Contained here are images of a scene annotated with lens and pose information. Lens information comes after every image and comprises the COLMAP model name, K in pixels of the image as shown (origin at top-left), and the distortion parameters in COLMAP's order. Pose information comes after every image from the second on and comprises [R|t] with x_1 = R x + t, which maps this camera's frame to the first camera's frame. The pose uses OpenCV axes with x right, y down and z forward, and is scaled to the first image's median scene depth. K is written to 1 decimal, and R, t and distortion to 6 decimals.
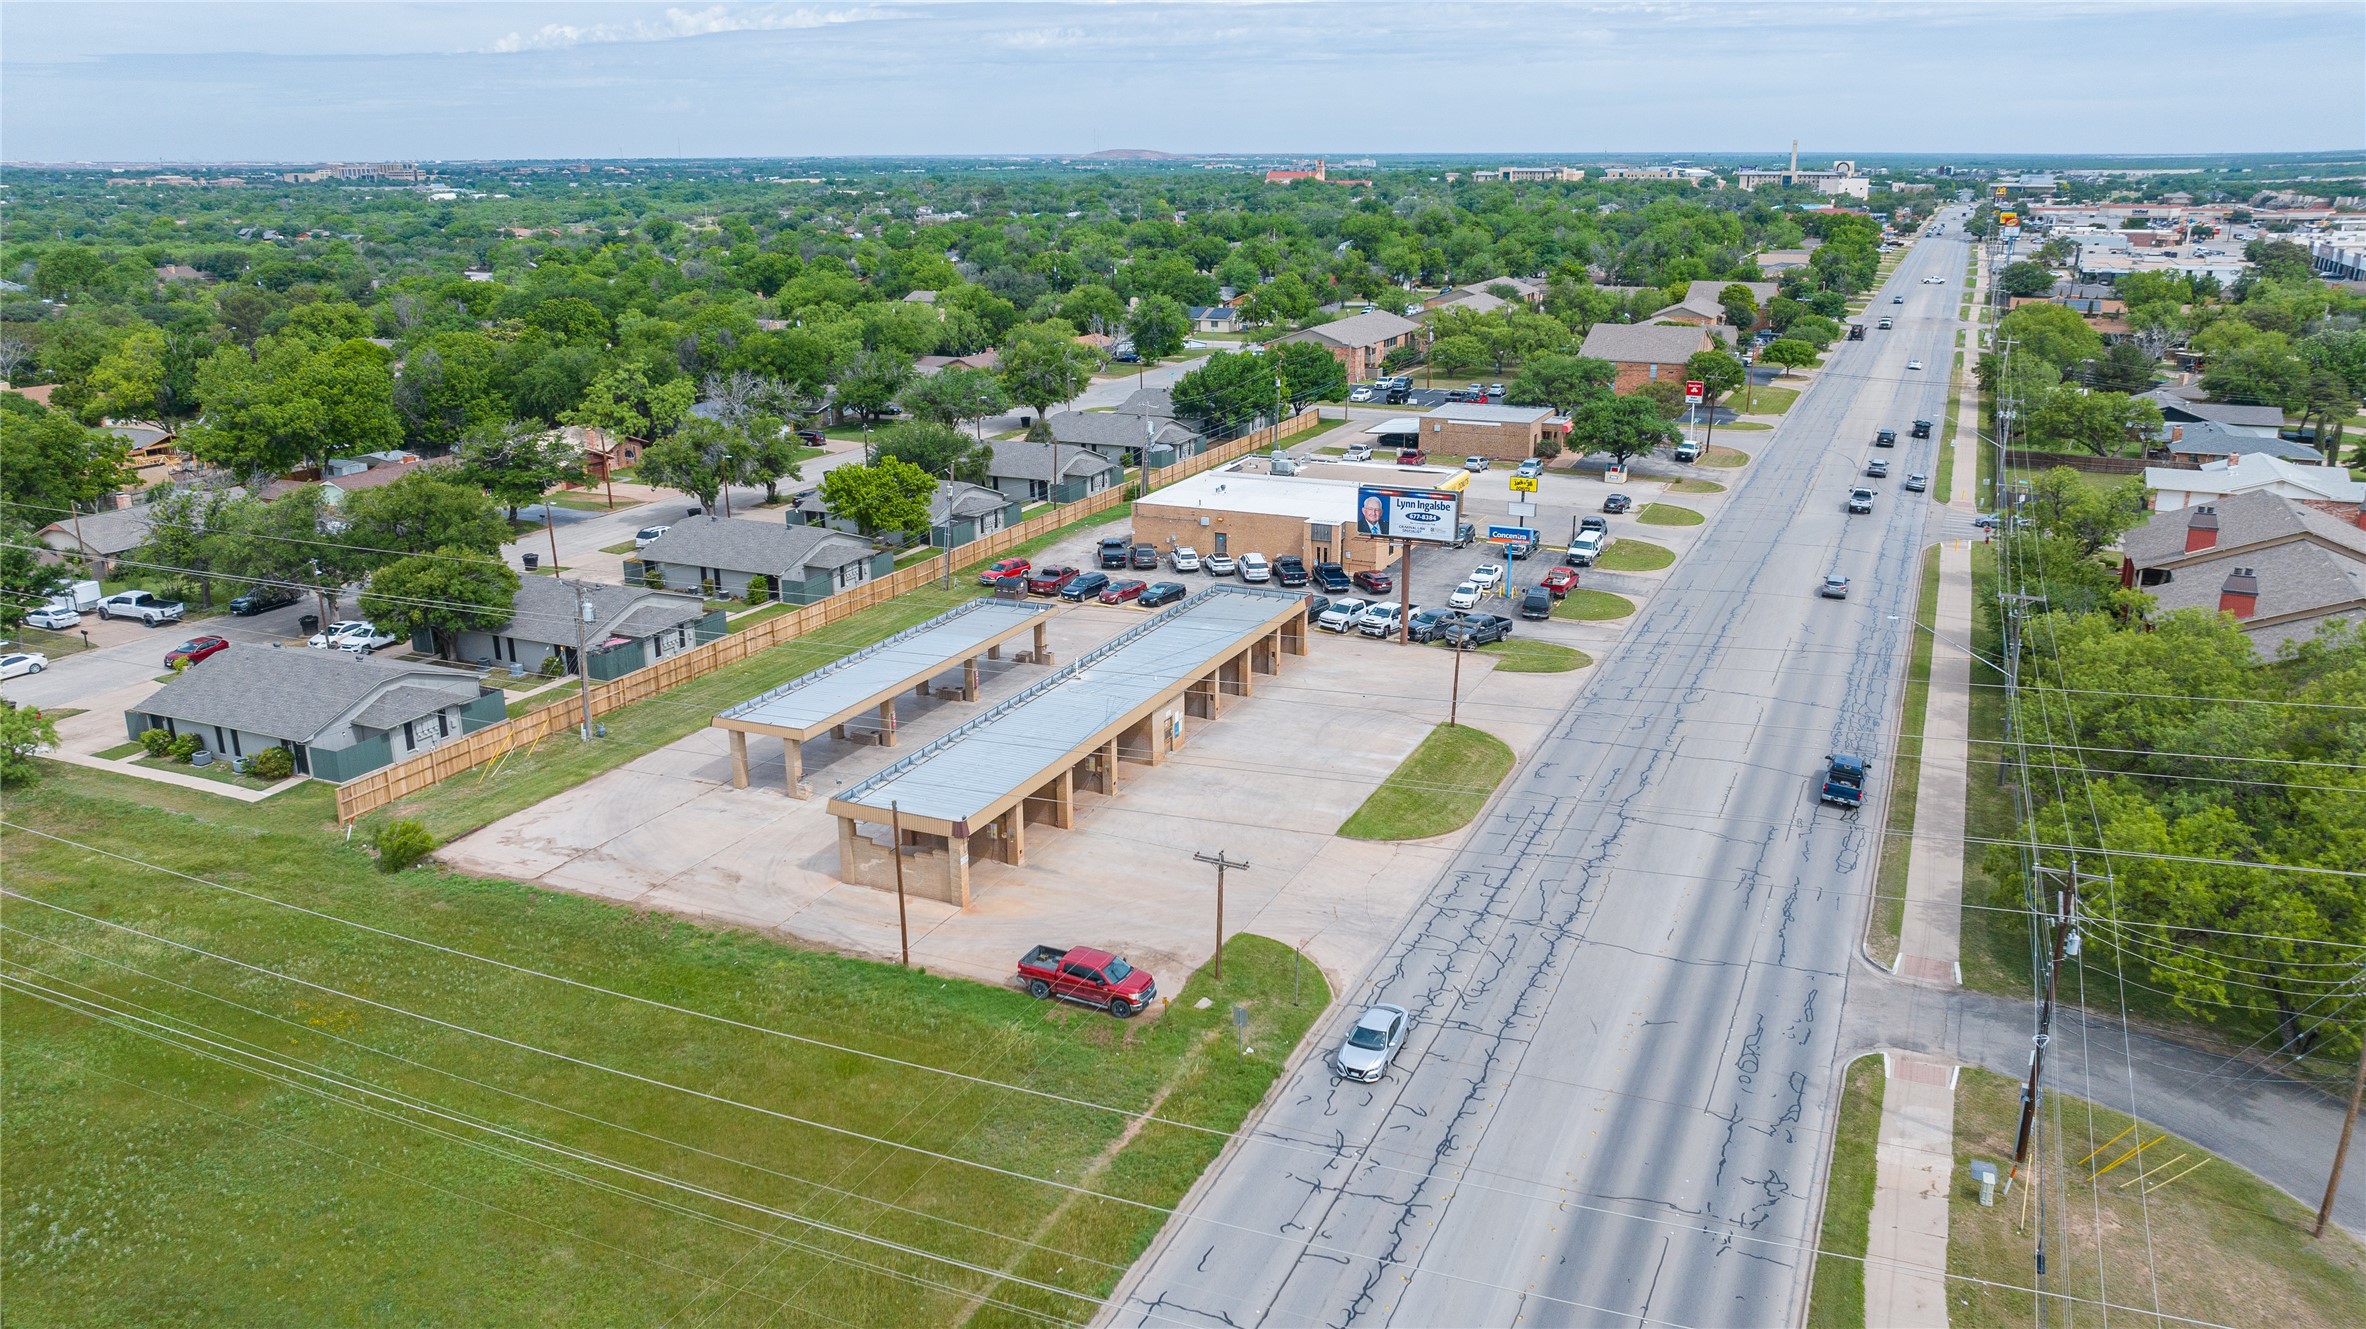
lens RADIAL K [[1701.9, 0, 1172.6], [0, 1701.9, 653.6], [0, 0, 1]] dist [-0.029541, 0.023548]
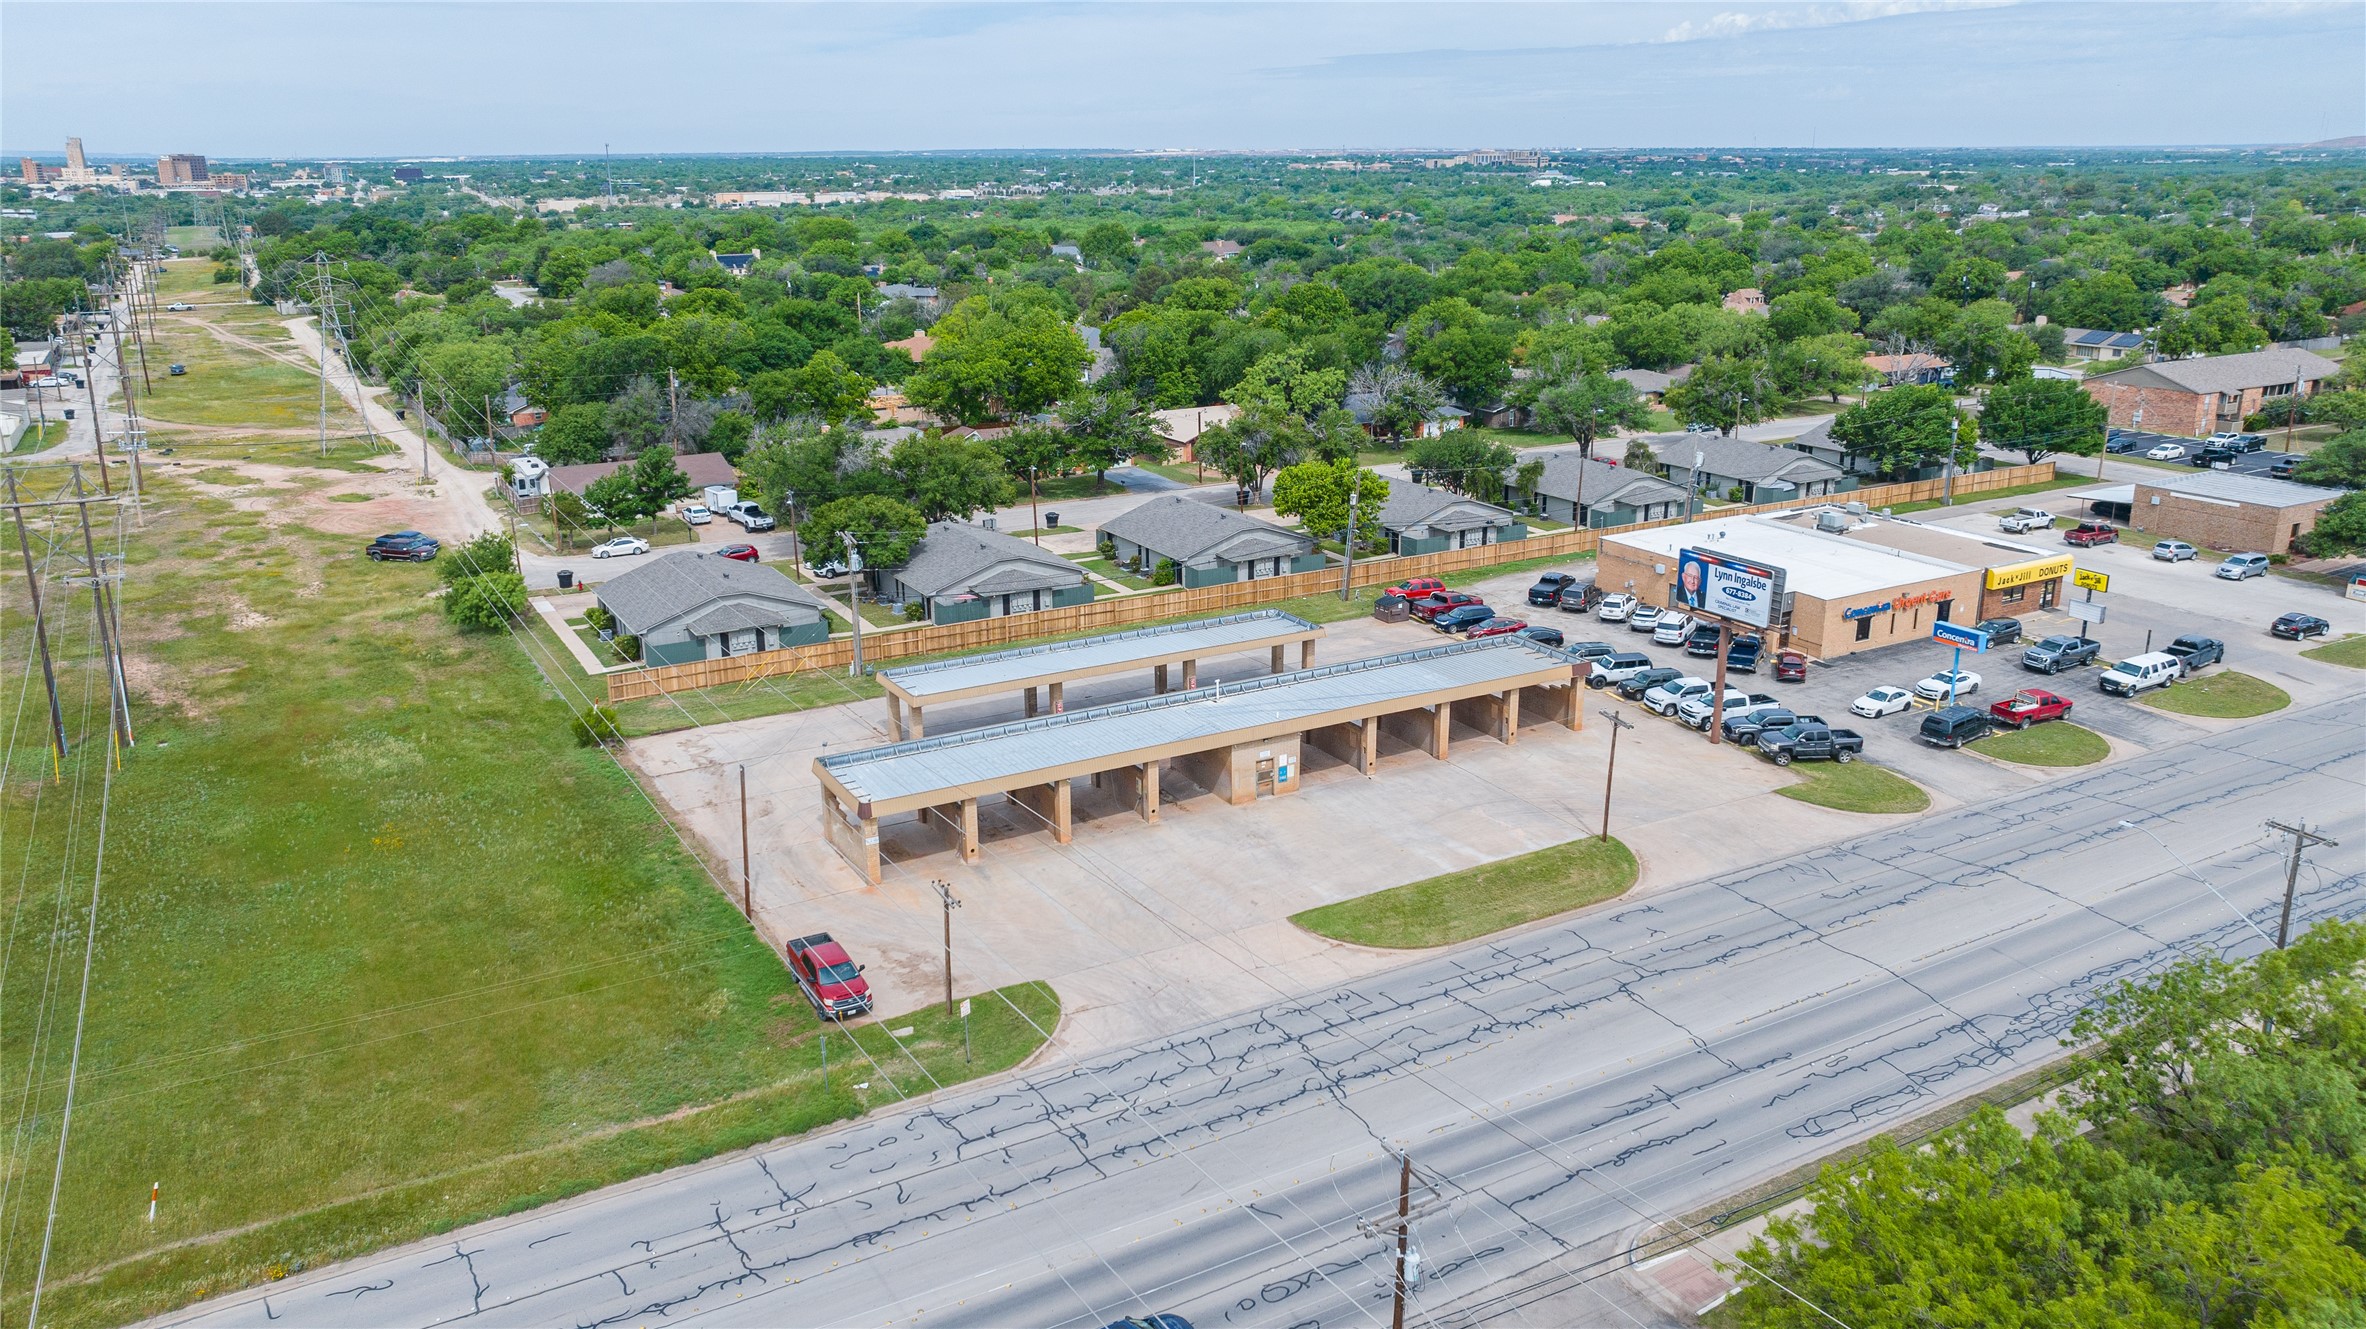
lens RADIAL K [[1701.9, 0, 1178.4], [0, 1701.9, 674.7], [0, 0, 1]] dist [-0.029541, 0.023548]
pose [[0.809364, 0.173204, -0.561187, 0.408455], [-0.163304, 0.984213, 0.068243, -0.054899], [0.564147, 0.036411, 0.824871, 0.171295]]
